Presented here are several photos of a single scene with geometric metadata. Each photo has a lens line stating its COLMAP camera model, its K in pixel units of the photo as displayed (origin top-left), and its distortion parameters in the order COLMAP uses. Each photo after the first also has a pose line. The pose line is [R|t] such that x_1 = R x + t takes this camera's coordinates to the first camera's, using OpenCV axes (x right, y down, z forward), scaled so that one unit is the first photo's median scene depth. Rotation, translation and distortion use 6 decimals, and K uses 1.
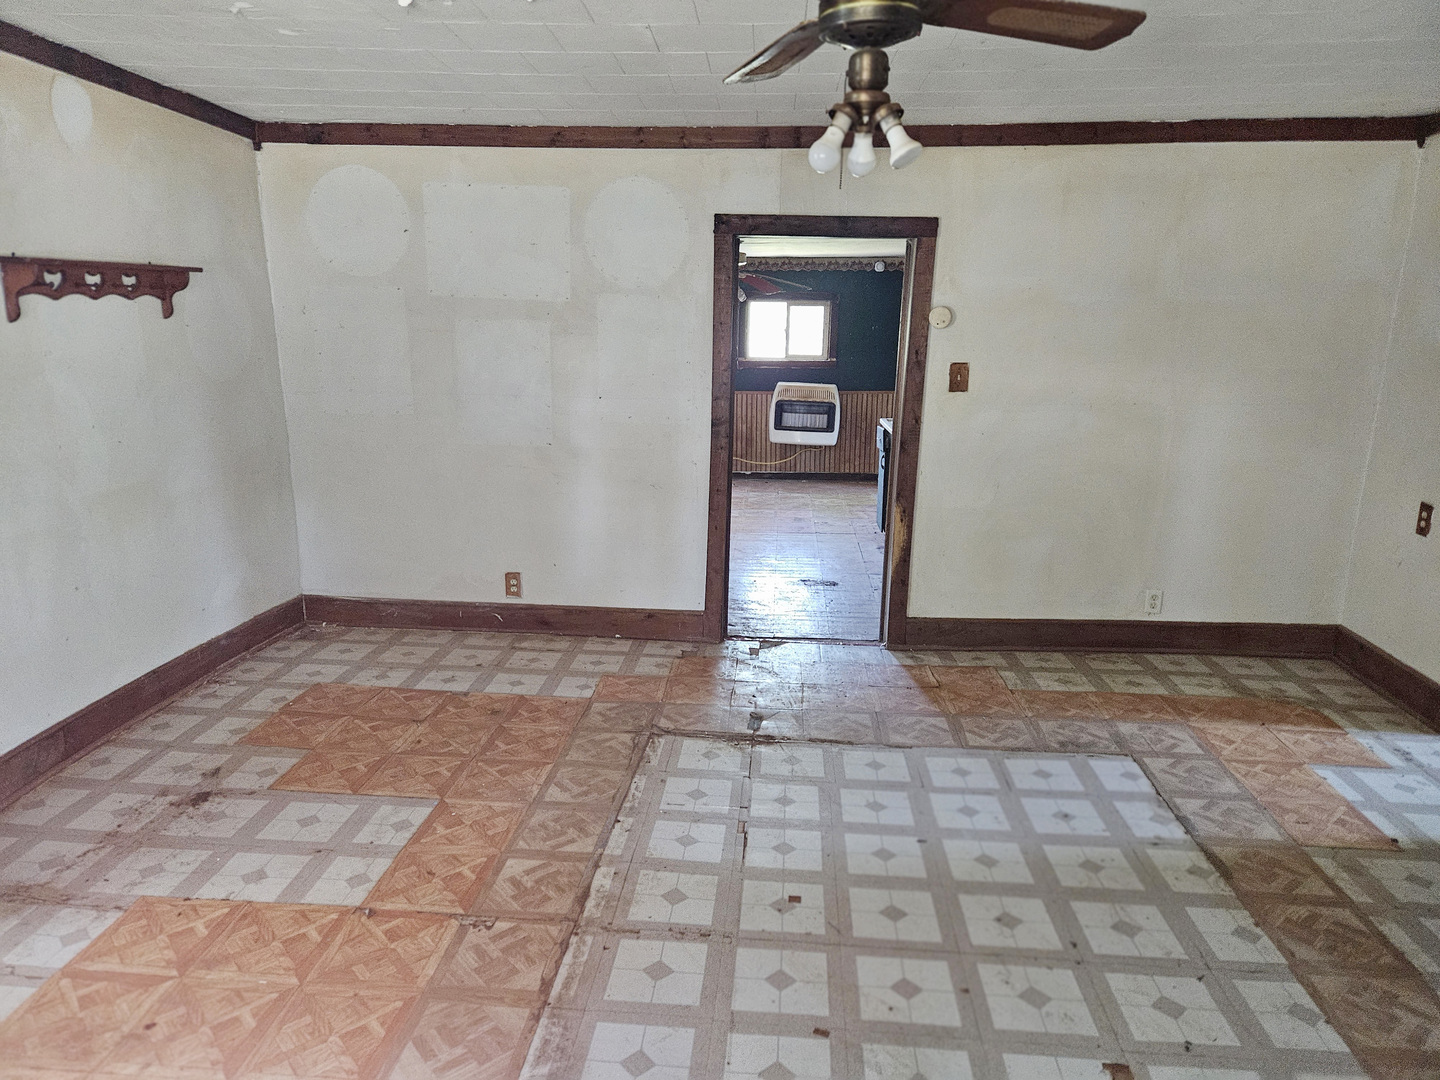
lens RADIAL K [[945.8, 0, 719.2], [0, 945.8, 540.0], [0, 0, 1]] dist [0.044465, -0.022737]
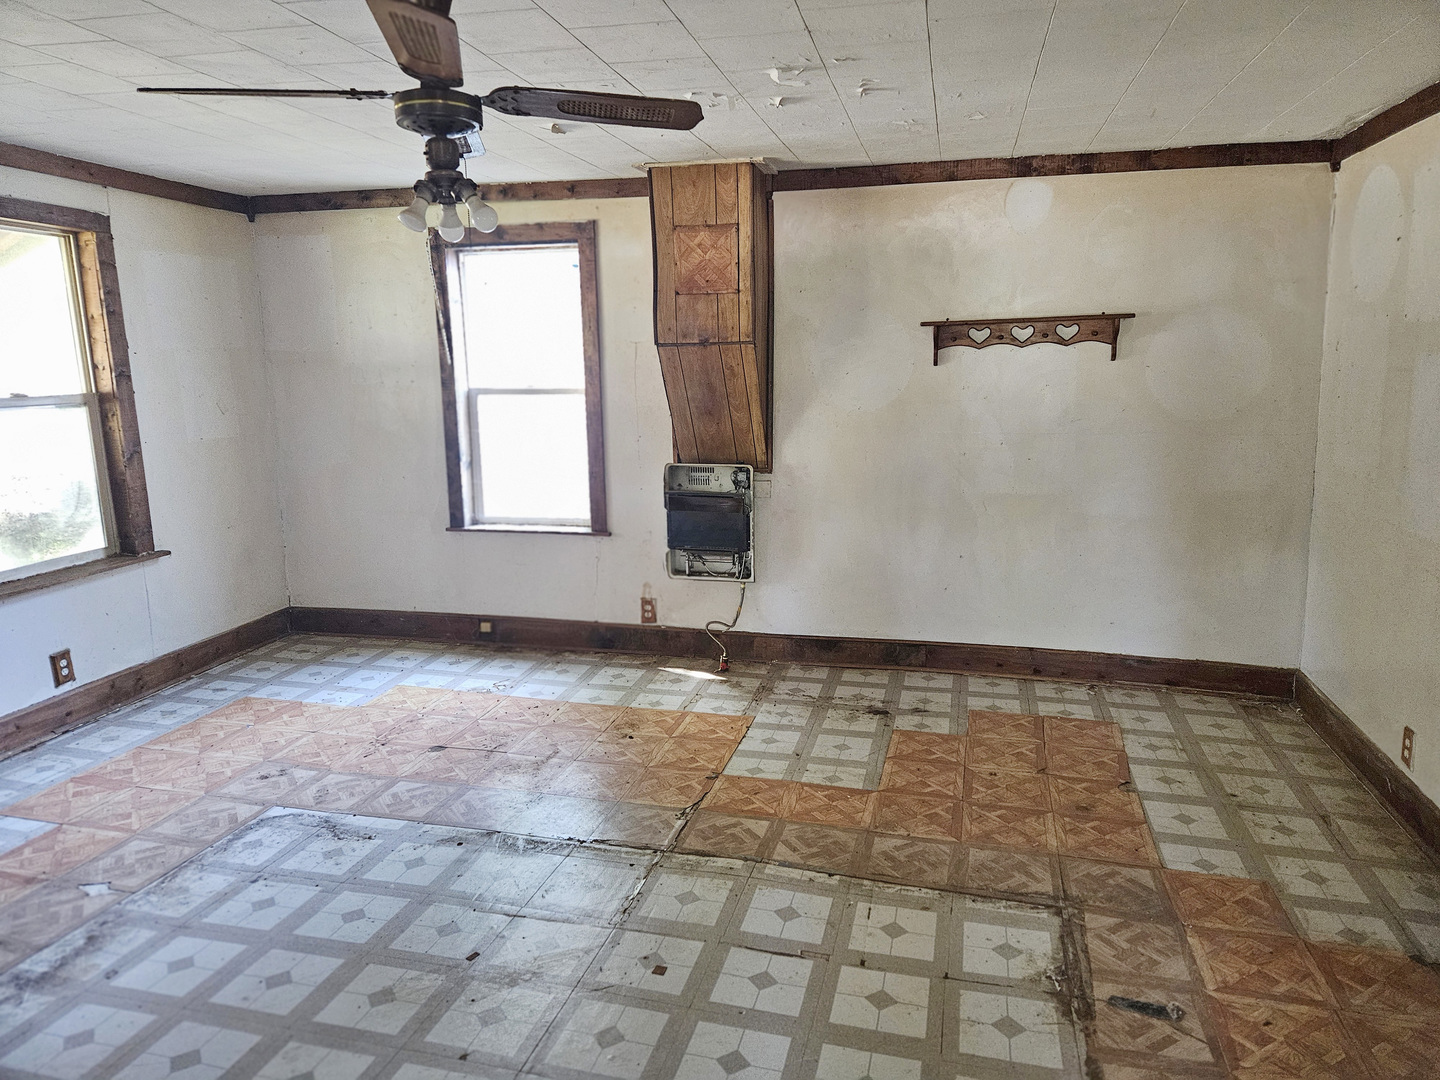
lens RADIAL K [[945.8, 0, 722.5], [0, 945.8, 537.2], [0, 0, 1]] dist [0.044465, -0.022737]
pose [[-0.168882, 0.172296, -0.970460, 0.779641], [-0.218586, 0.953538, 0.207331, -0.202936], [0.961093, 0.247144, -0.123374, 0.923072]]
